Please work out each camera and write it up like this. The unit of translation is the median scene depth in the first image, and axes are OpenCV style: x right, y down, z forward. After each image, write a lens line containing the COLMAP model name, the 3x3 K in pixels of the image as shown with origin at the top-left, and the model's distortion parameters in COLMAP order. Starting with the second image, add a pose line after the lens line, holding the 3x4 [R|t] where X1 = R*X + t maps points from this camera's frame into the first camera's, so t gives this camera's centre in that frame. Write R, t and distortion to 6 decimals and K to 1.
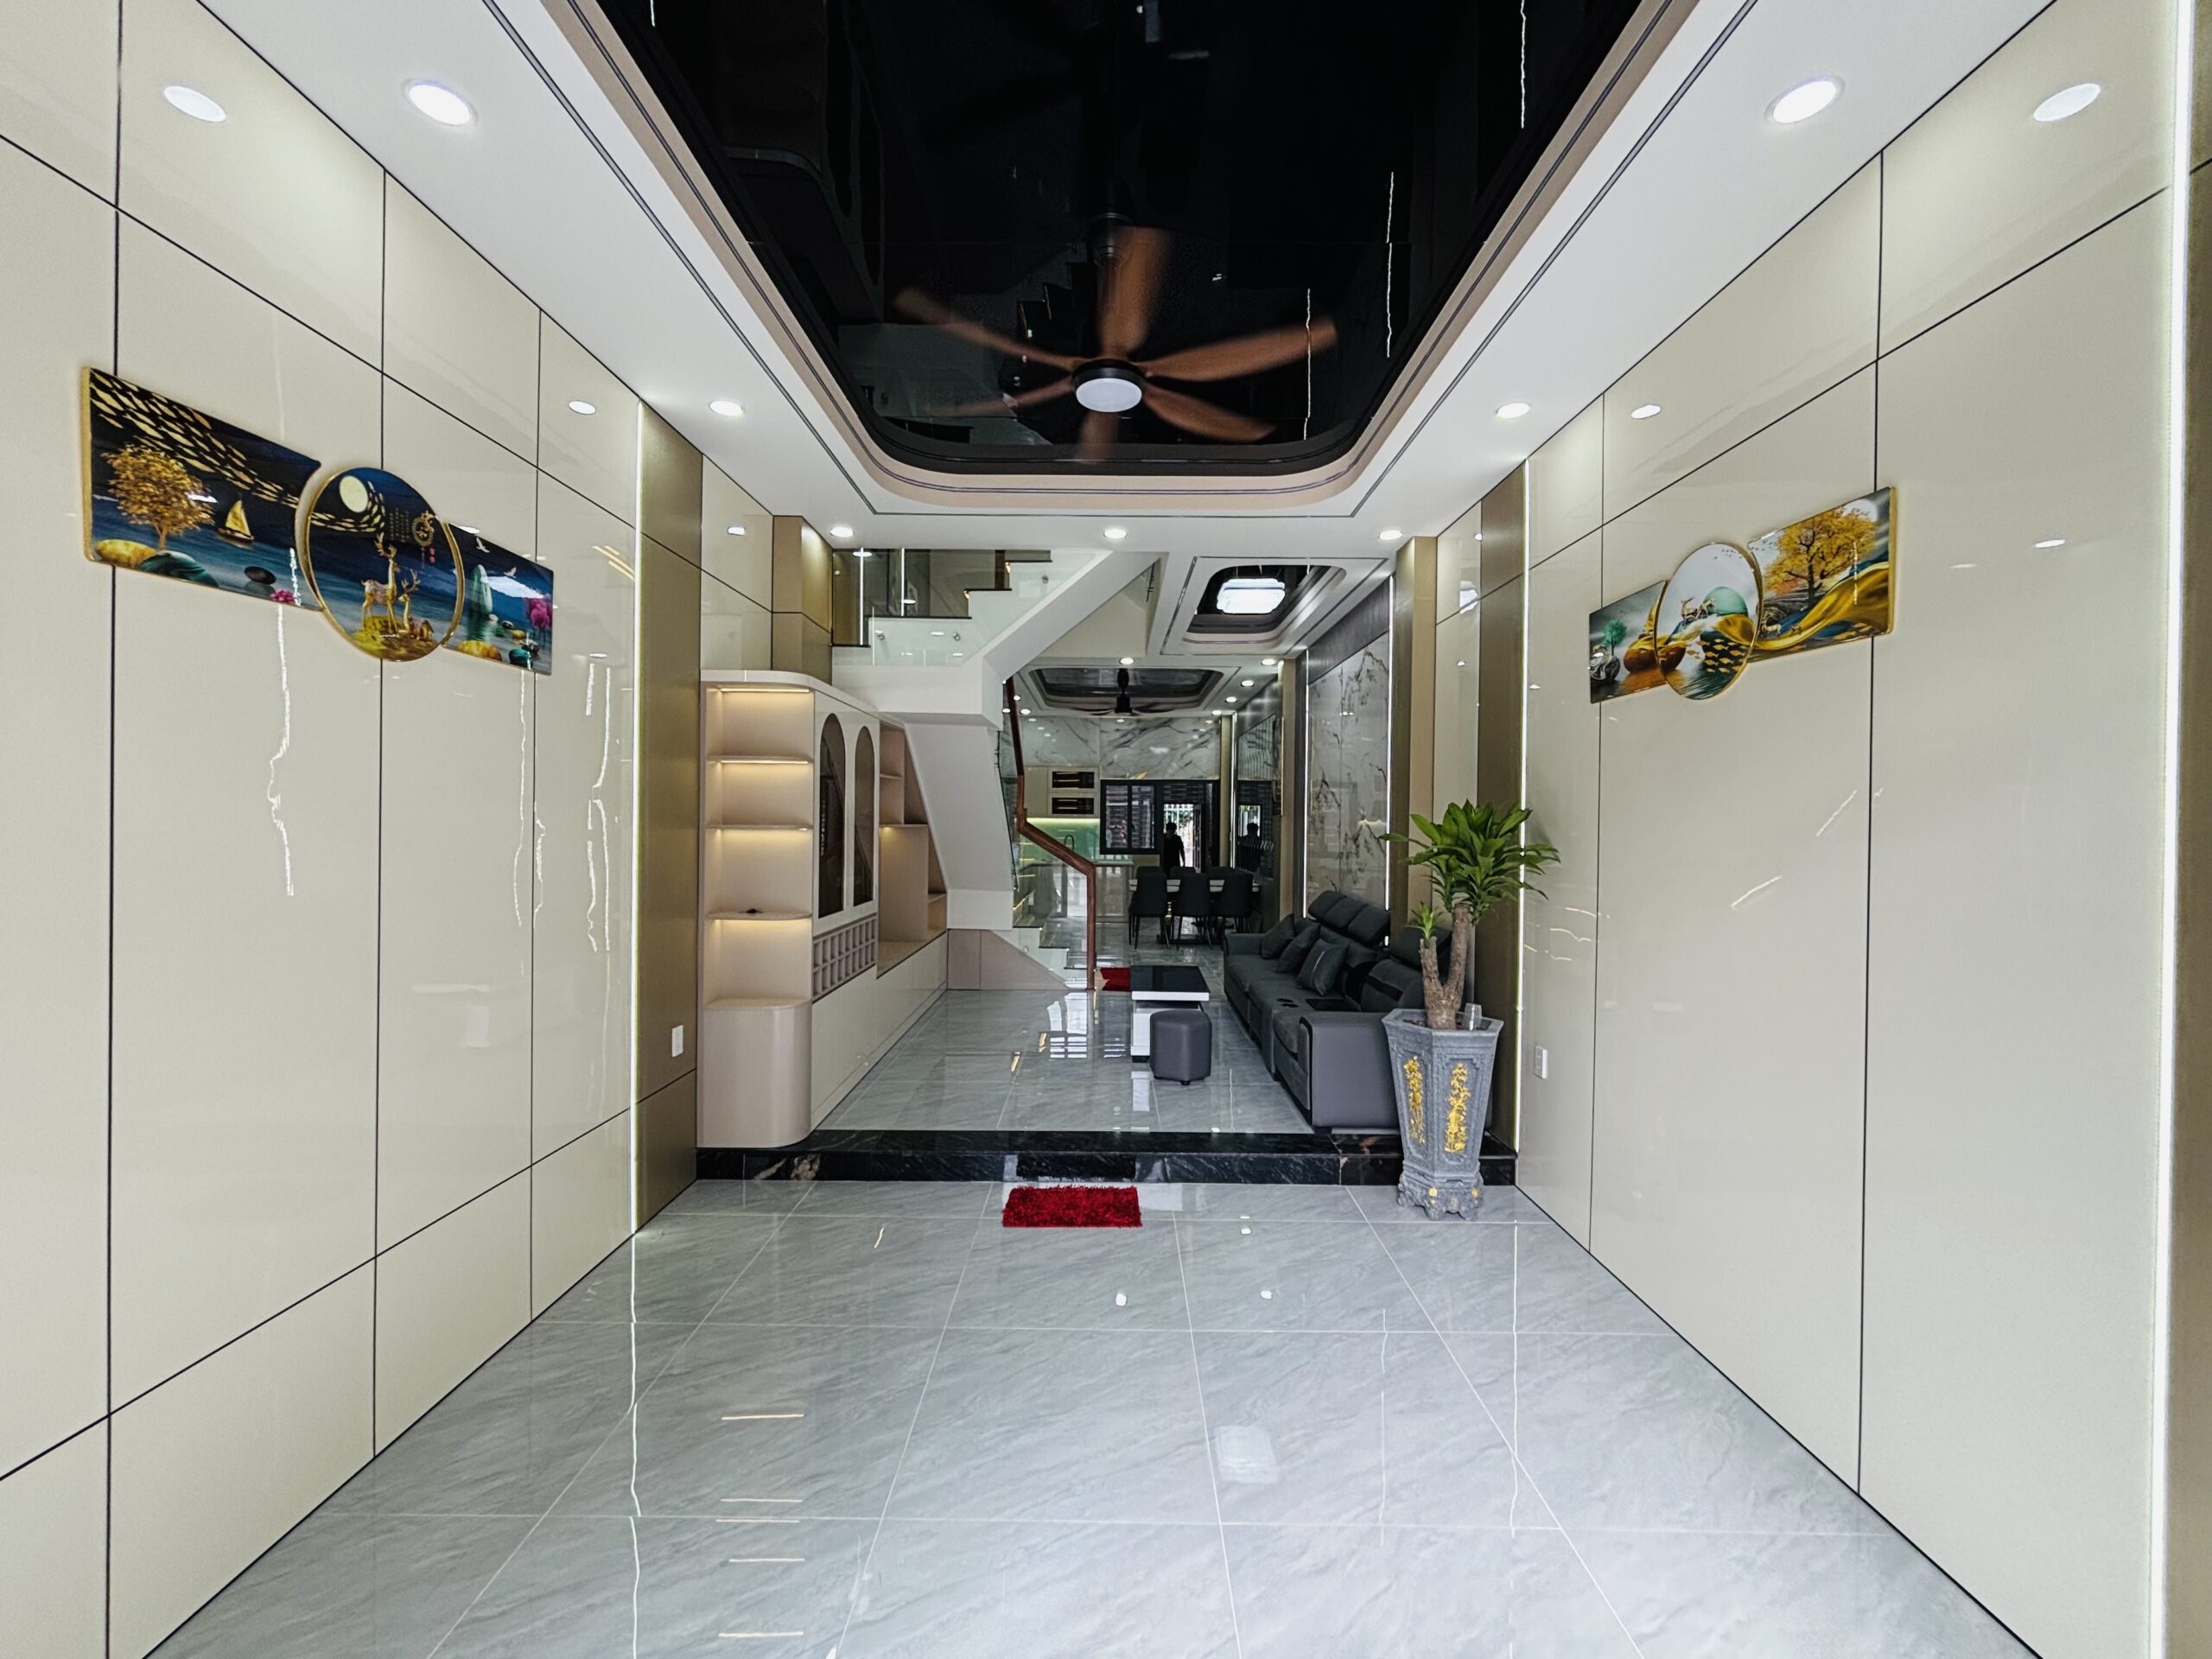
lens RADIAL K [[895.3, 0, 1107.2], [0, 895.3, 825.0], [0, 0, 1]] dist [-0.000498, 0.000003]
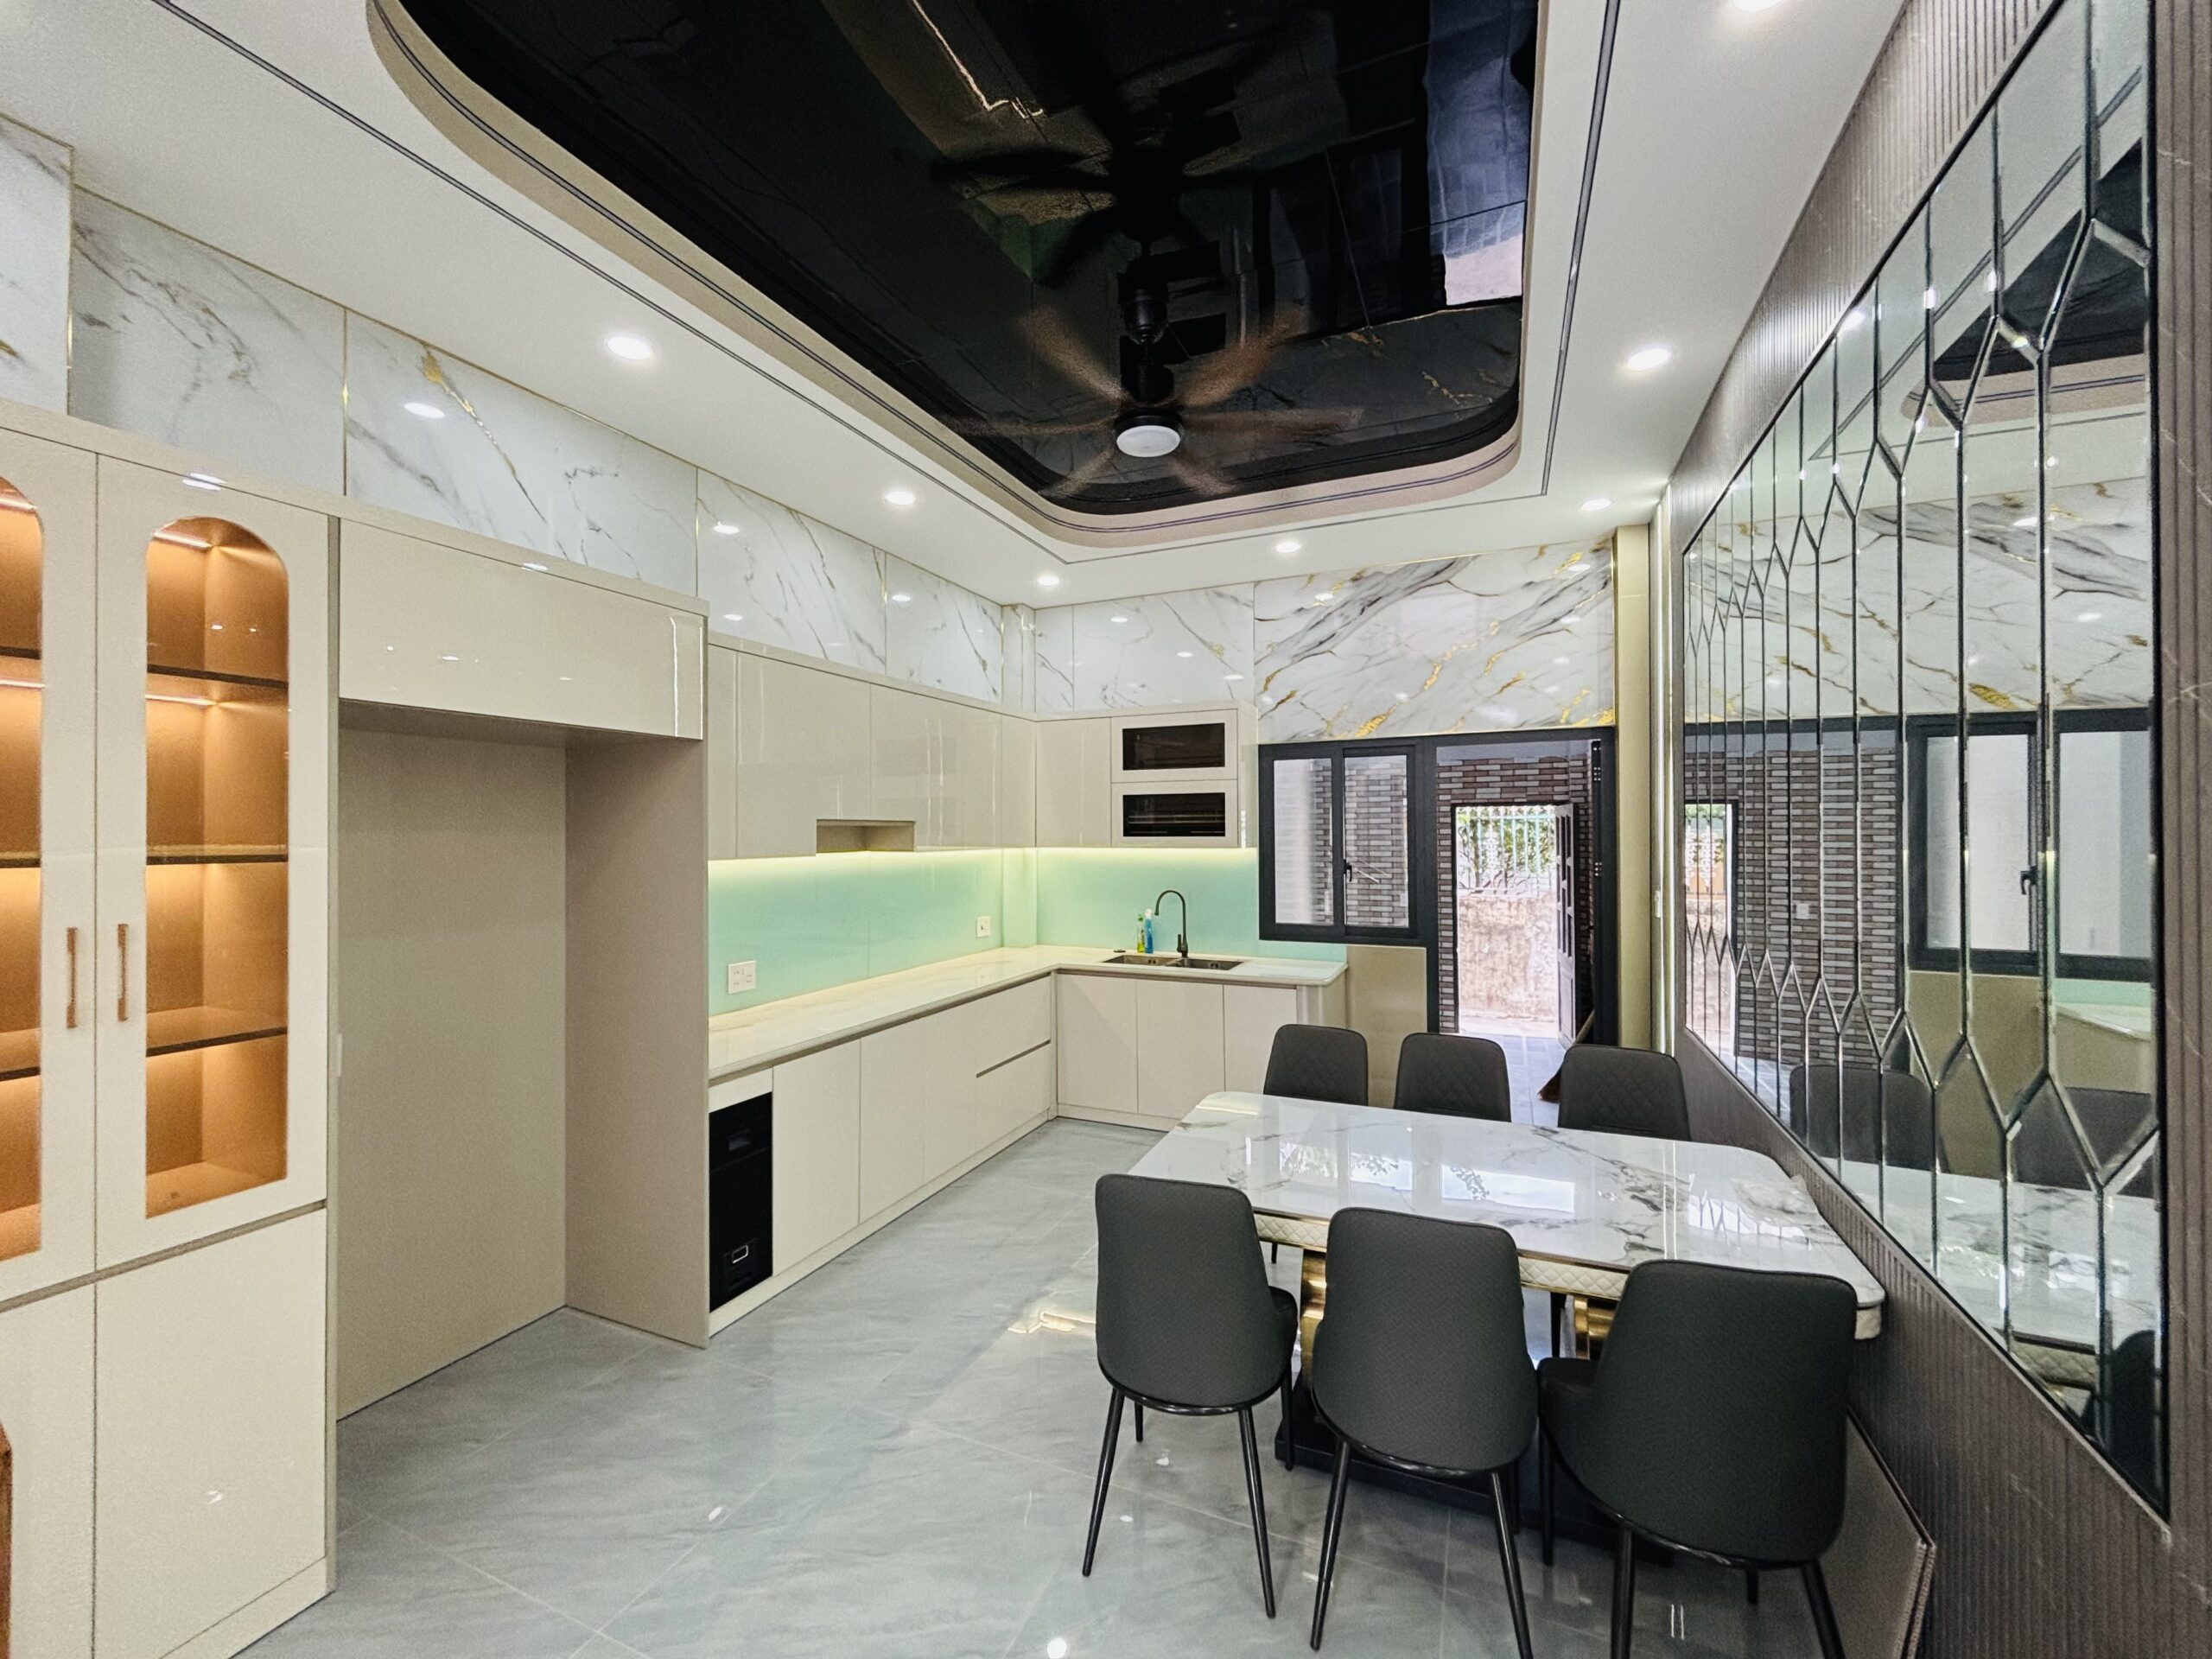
lens RADIAL K [[895.3, 0, 1108.3], [0, 895.3, 828.0], [0, 0, 1]] dist [-0.000498, 0.000003]
pose [[0.919884, -0.014182, -0.391934, 0.083928], [0.008833, 0.999842, -0.015448, -0.009909], [0.392091, 0.010749, 0.919864, 0.632342]]
